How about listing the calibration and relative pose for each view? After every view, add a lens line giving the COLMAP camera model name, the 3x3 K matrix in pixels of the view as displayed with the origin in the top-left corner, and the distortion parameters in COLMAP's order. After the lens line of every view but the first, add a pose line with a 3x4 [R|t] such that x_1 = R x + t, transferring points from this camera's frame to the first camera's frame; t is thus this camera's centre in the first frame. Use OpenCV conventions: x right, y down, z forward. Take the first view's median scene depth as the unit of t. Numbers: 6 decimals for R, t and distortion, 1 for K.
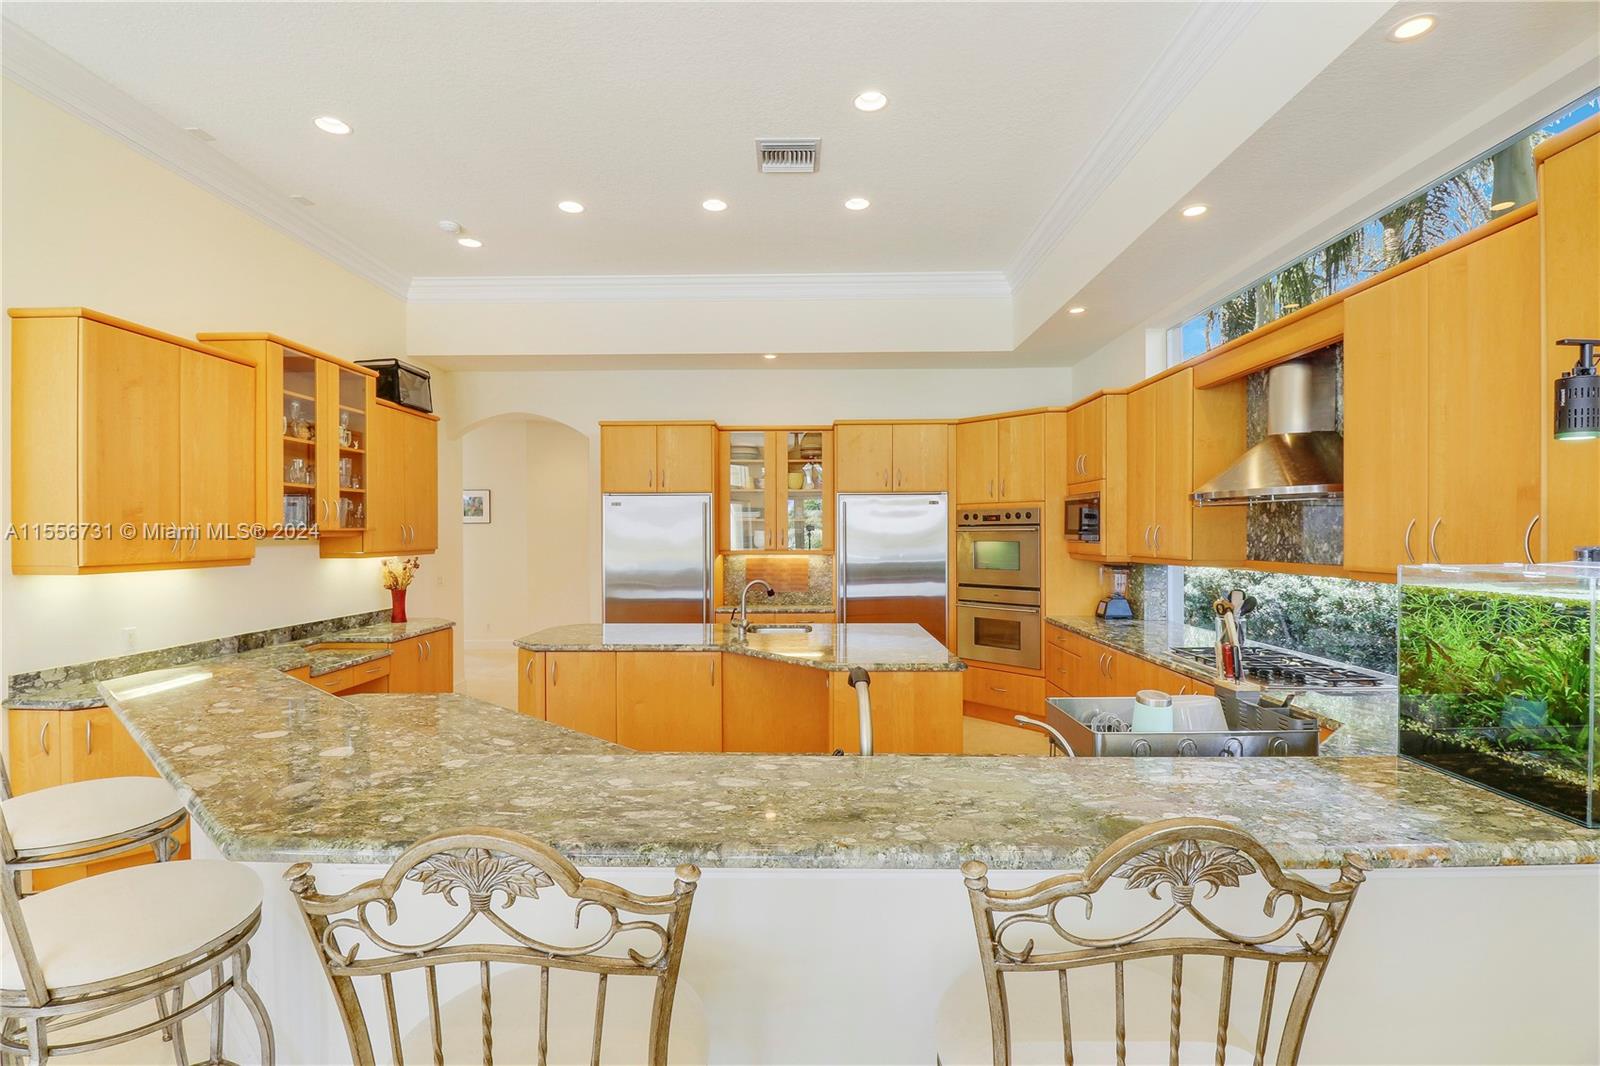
lens RADIAL K [[751.7, 0, 800.0], [0, 751.7, 533.0], [0, 0, 1]] dist [0.001875, -0.013823]
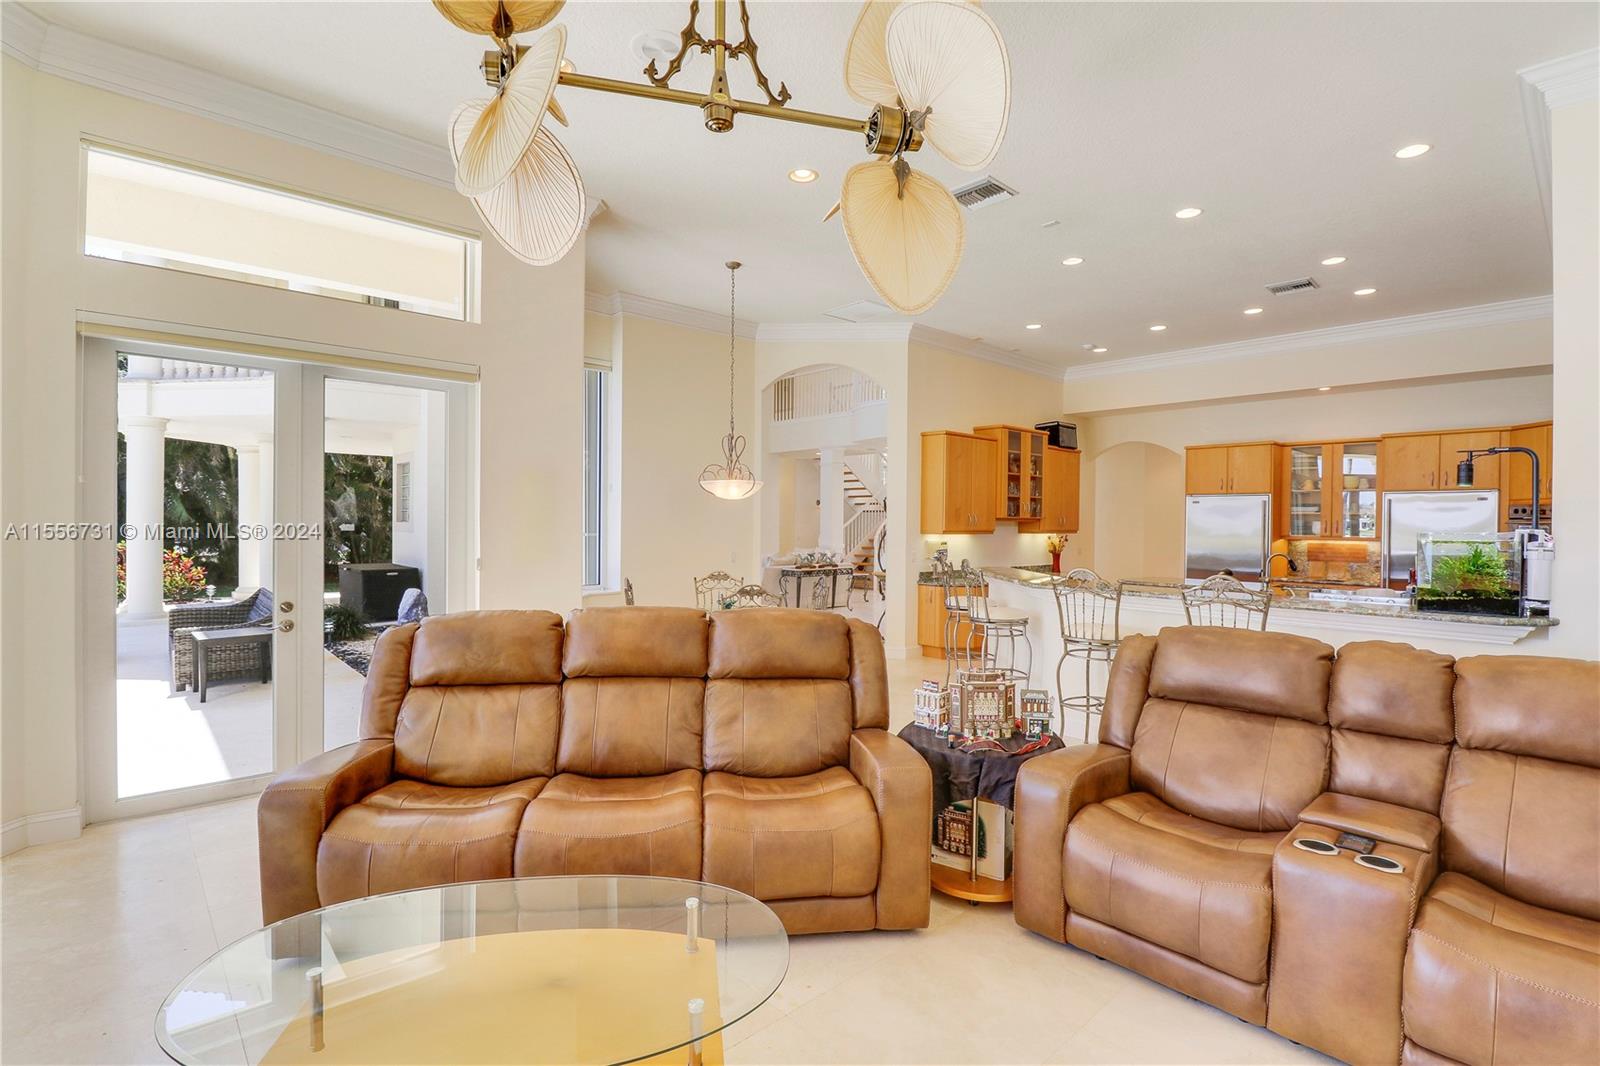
lens RADIAL K [[751.7, 0, 800.0], [0, 751.7, 533.0], [0, 0, 1]] dist [0.001875, -0.013823]
pose [[0.692760, 0.021289, -0.720854, 0.296042], [-0.012953, 0.999770, 0.017078, 0.007003], [0.721052, -0.002493, 0.692876, -0.610293]]
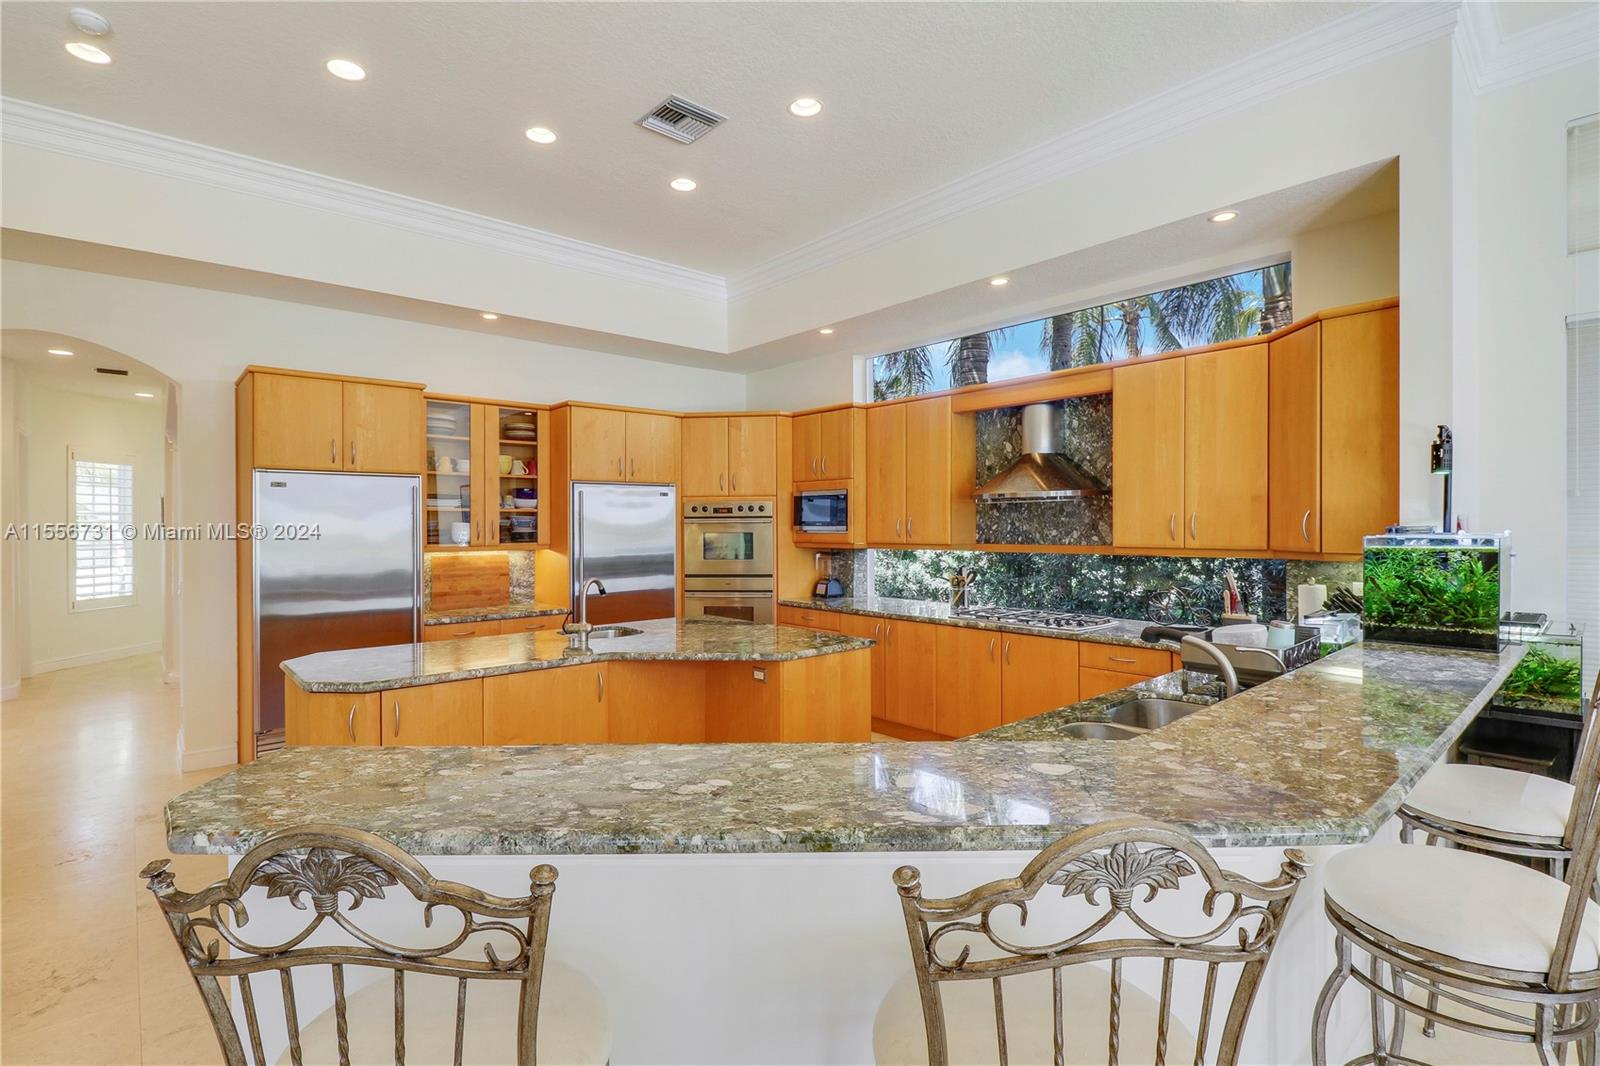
lens RADIAL K [[756.3, 0, 801.4], [0, 756.3, 524.7], [0, 0, 1]] dist [0.000809, -0.013283]
pose [[0.737440, -0.000681, 0.675413, -0.384556], [0.002749, 0.999994, -0.001993, 0.002411], [-0.675408, 0.003326, 0.737437, 0.147401]]
